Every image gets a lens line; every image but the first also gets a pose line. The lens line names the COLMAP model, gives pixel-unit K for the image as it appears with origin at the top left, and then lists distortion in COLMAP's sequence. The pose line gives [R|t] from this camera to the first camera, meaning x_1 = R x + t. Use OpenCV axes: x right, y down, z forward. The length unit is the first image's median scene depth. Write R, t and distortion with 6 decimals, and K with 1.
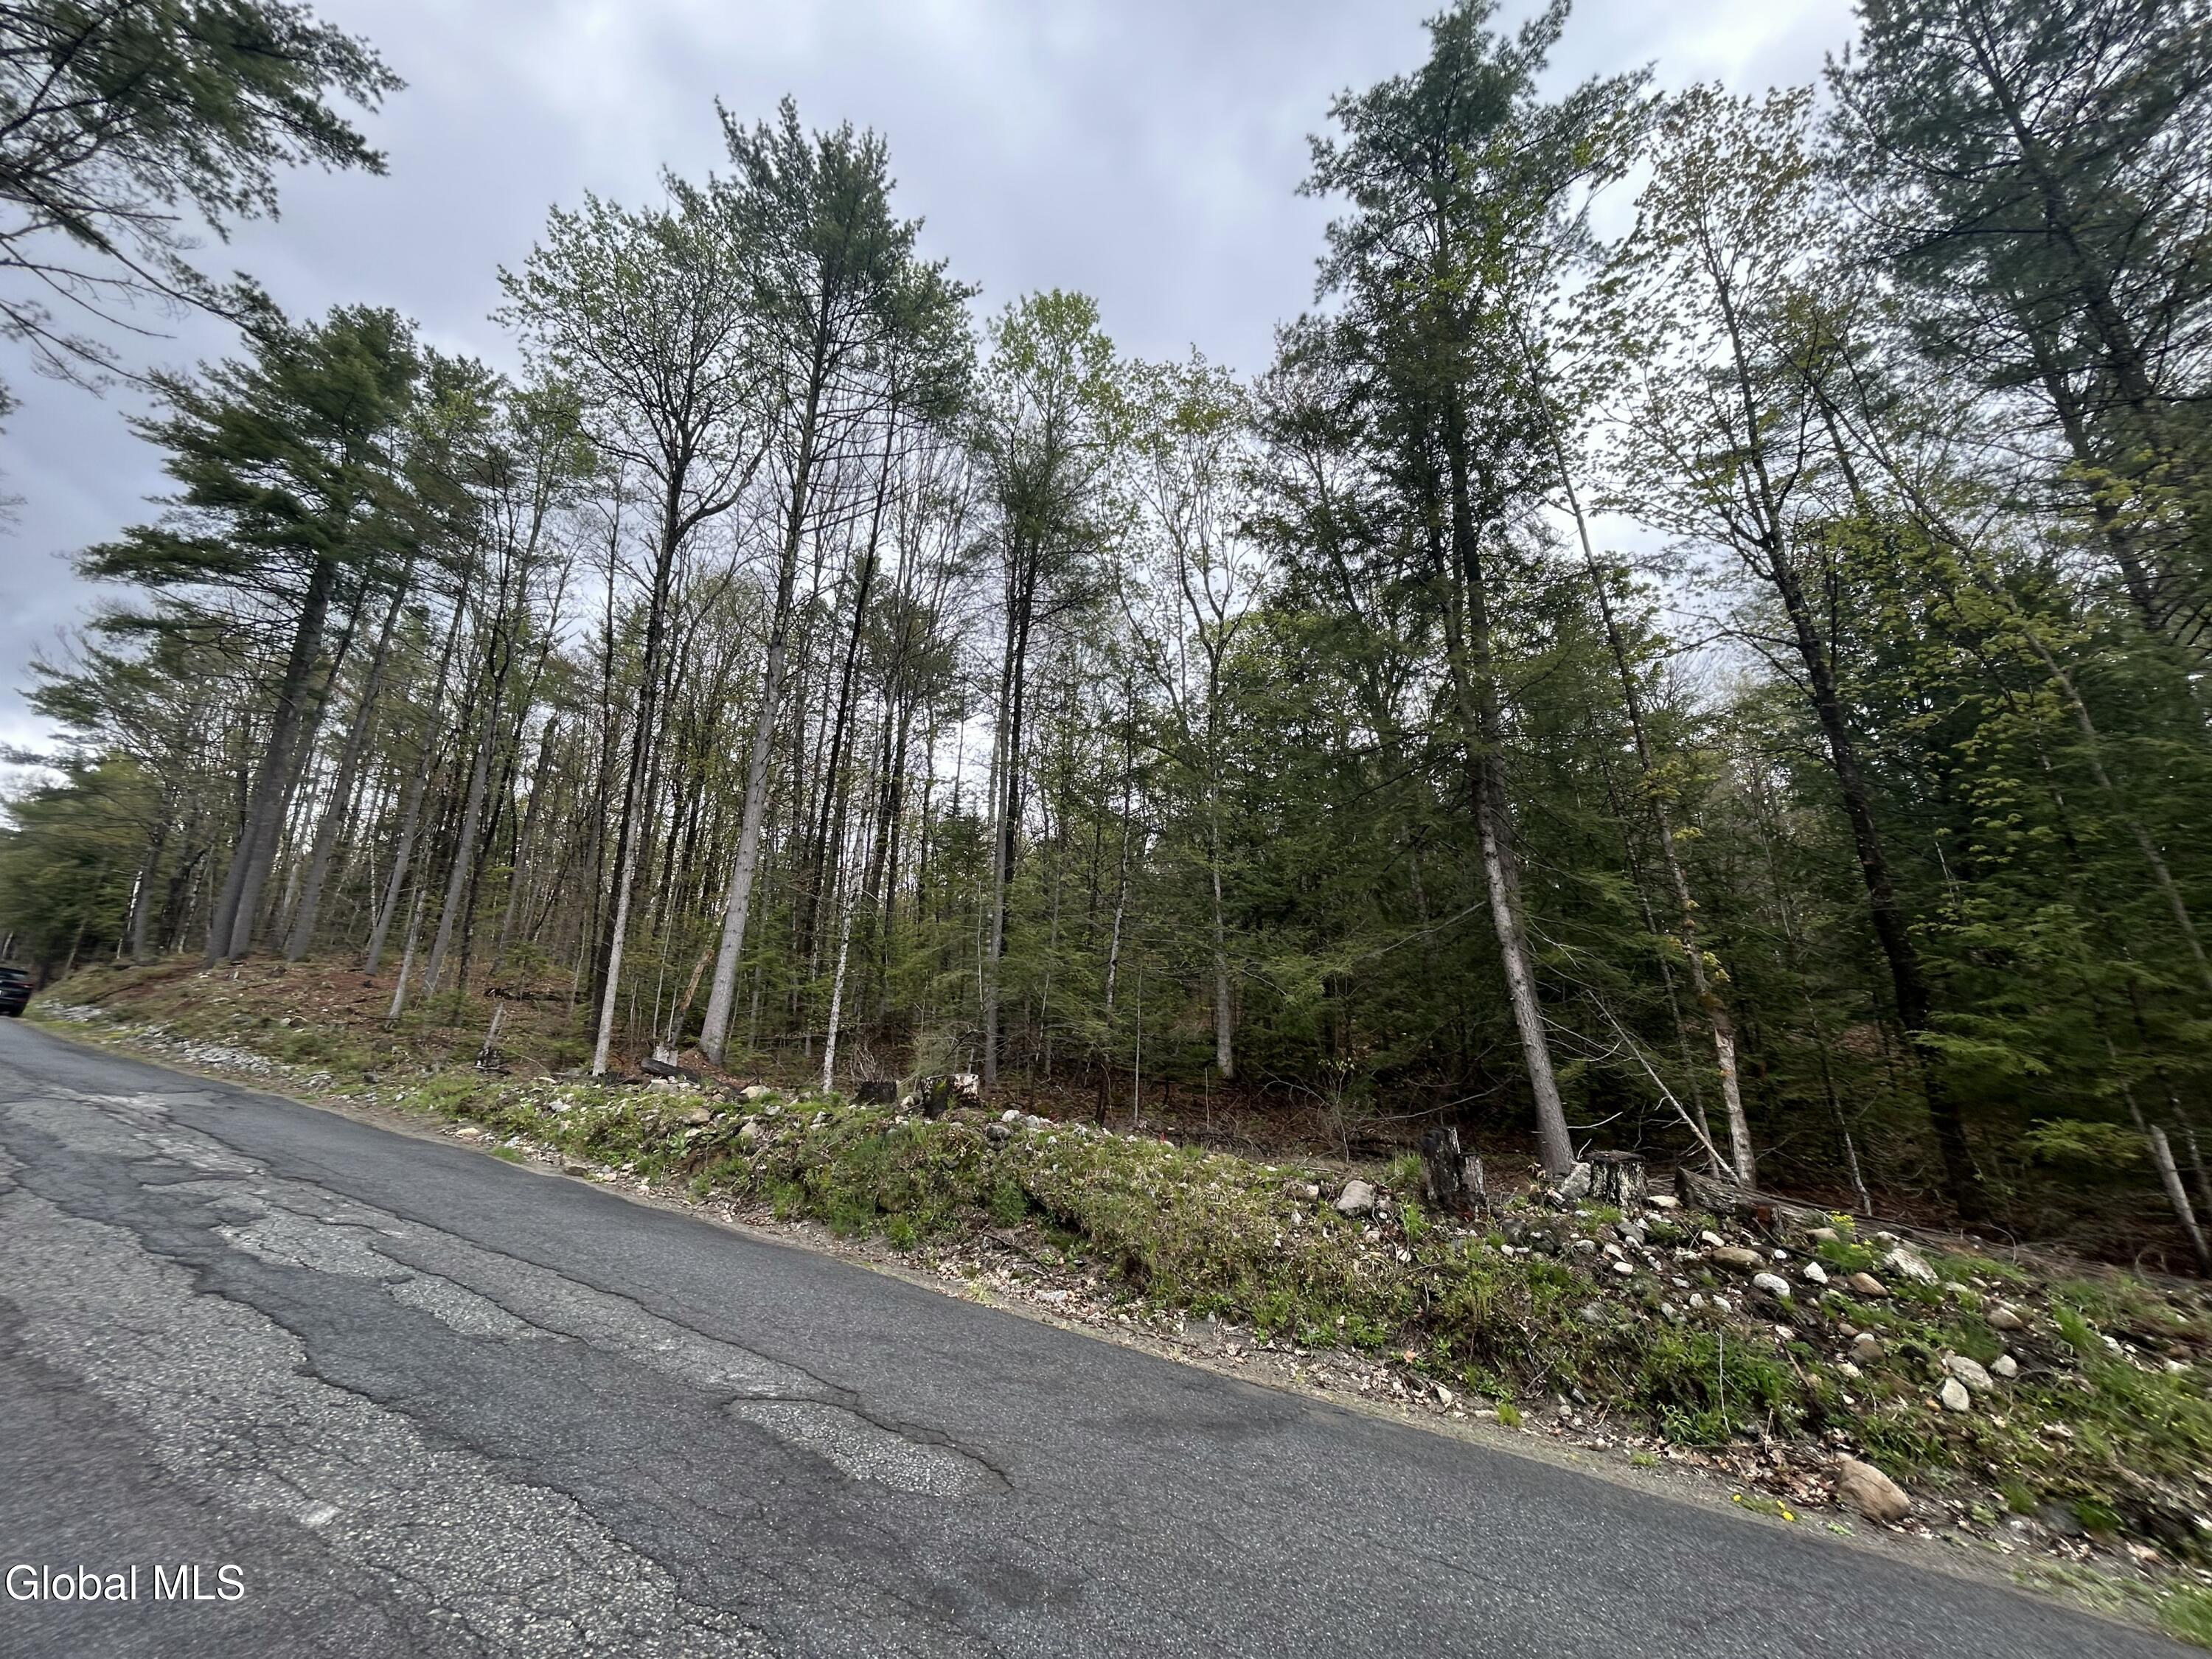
lens RADIAL K [[889.0, 0, 1096.6], [0, 889.0, 826.8], [0, 0, 1]] dist [0.002010, -0.000128]
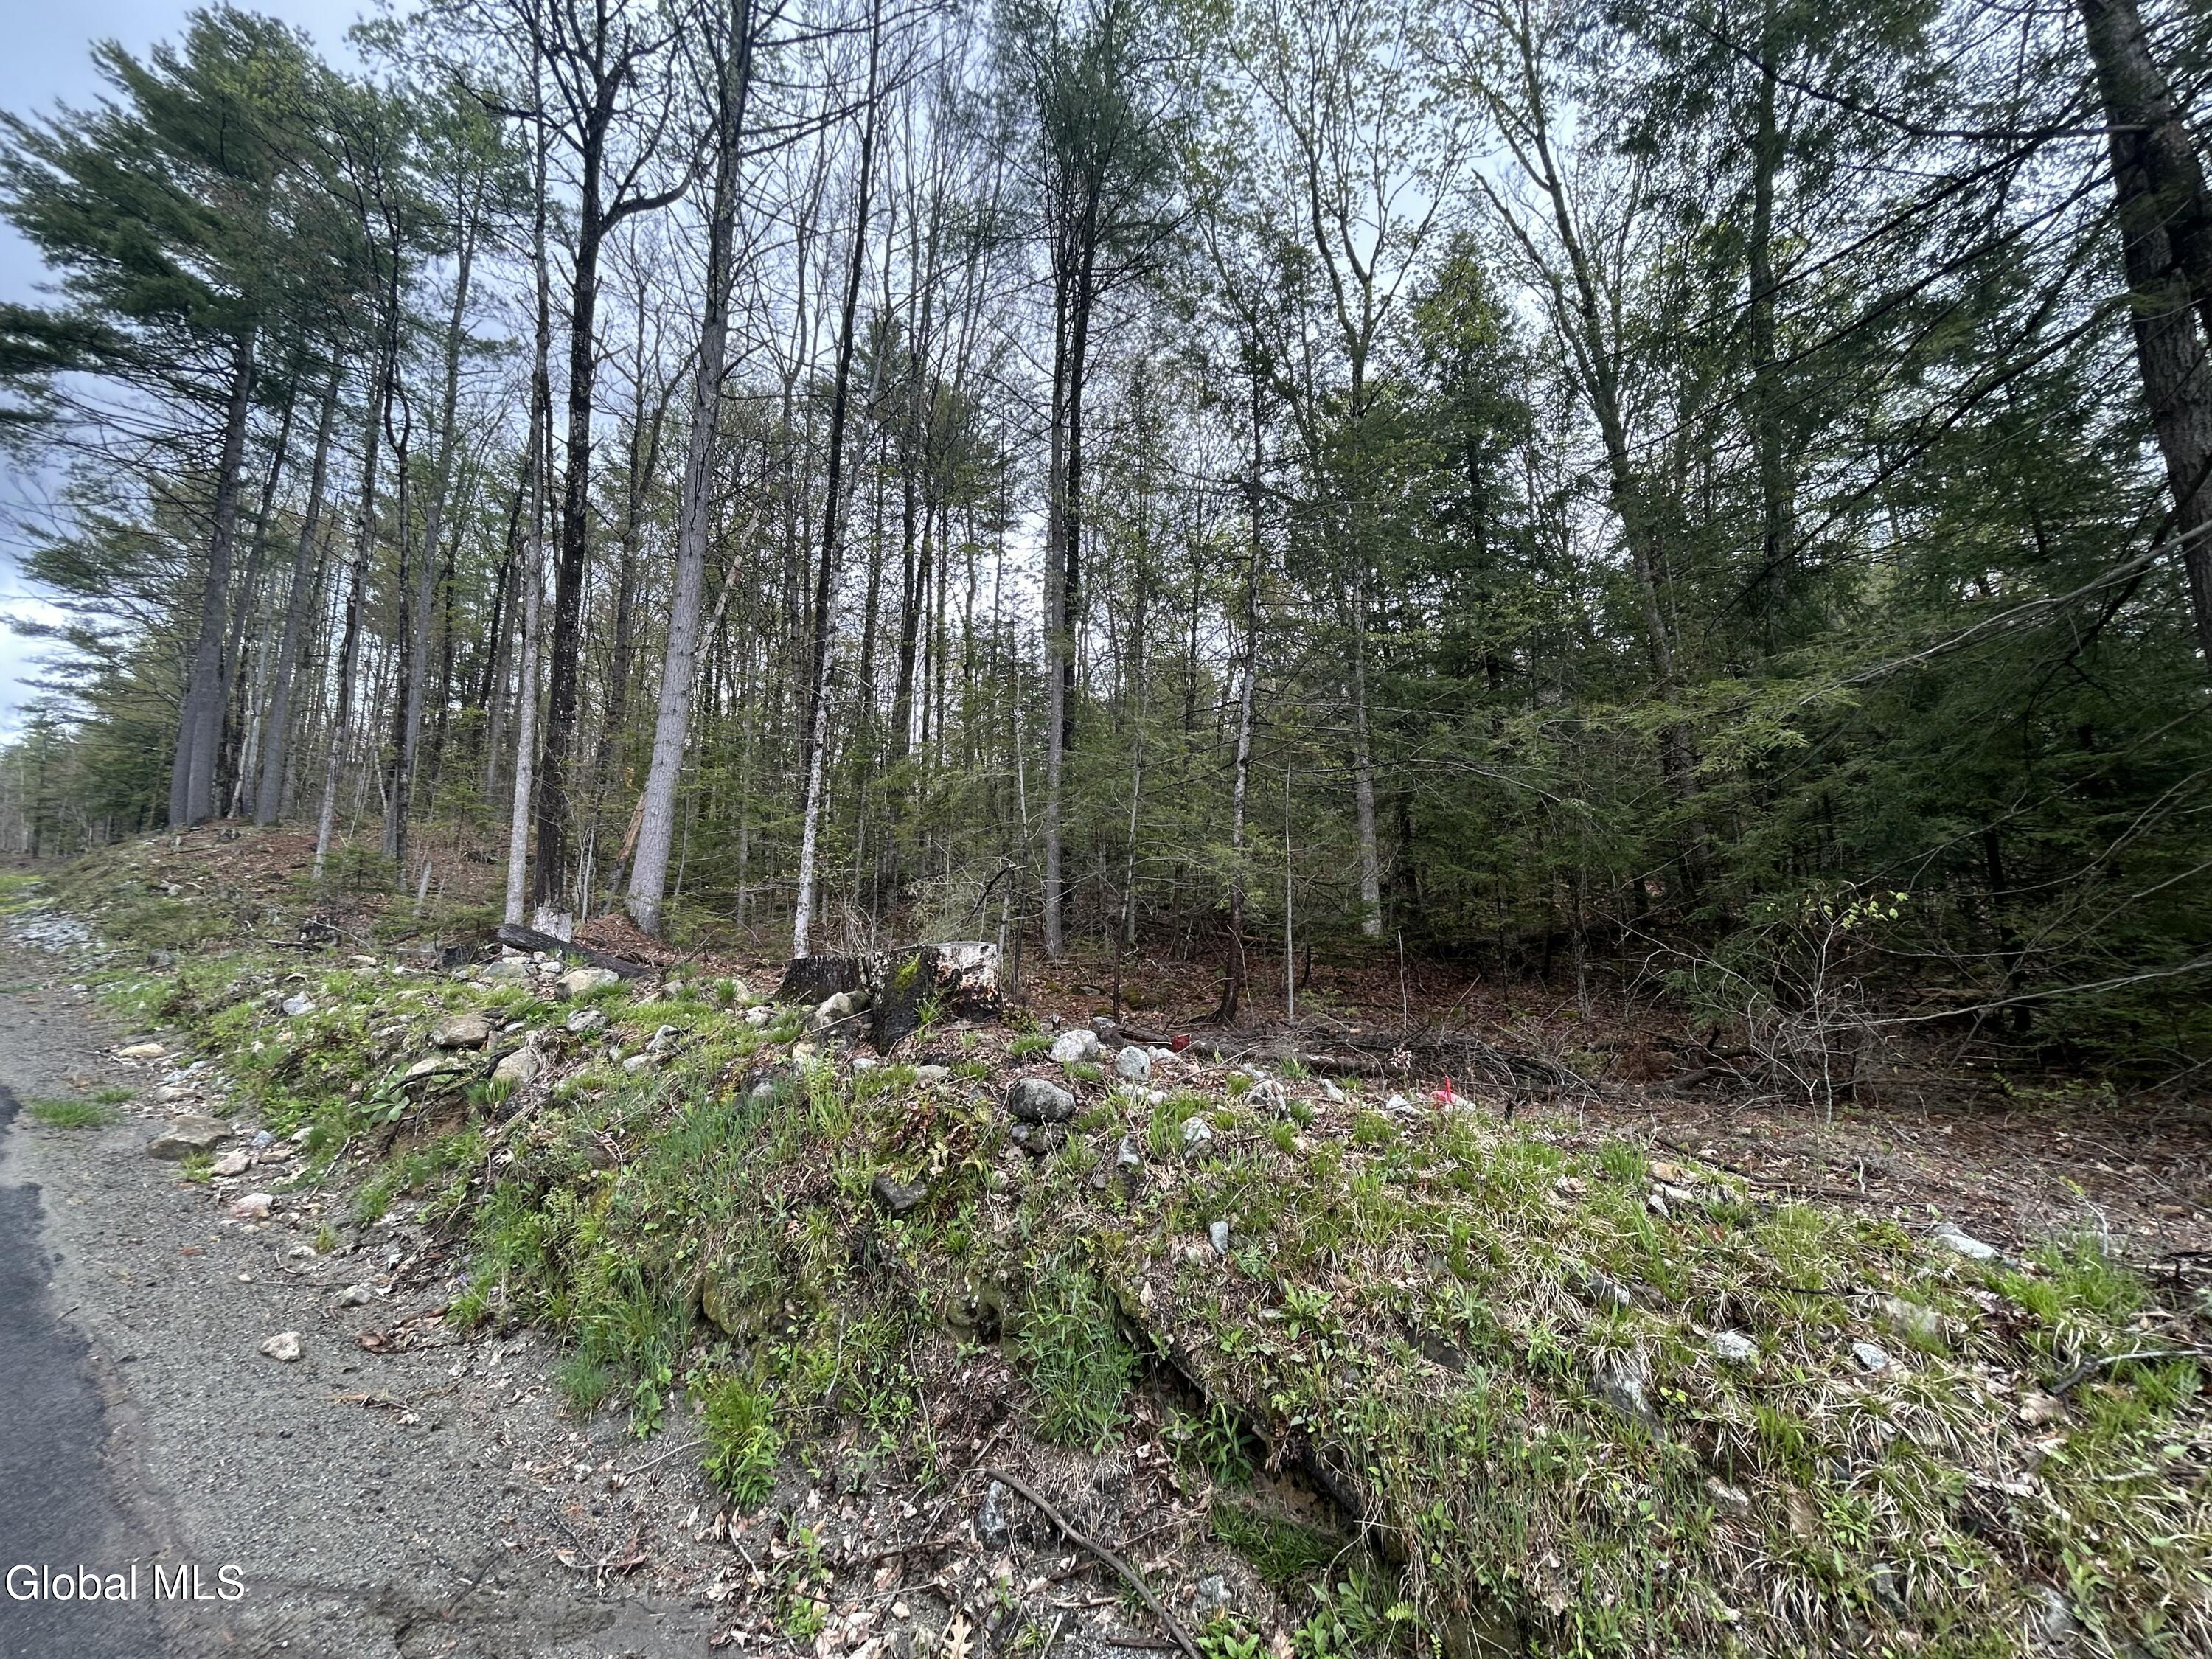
lens RADIAL K [[889.0, 0, 1099.3], [0, 889.0, 834.7], [0, 0, 1]] dist [0.002010, -0.000128]
pose [[0.997121, -0.018692, -0.073488, -0.023834], [0.029399, 0.988634, 0.147438, 0.076032], [0.069897, -0.149174, 0.986337, 0.270890]]
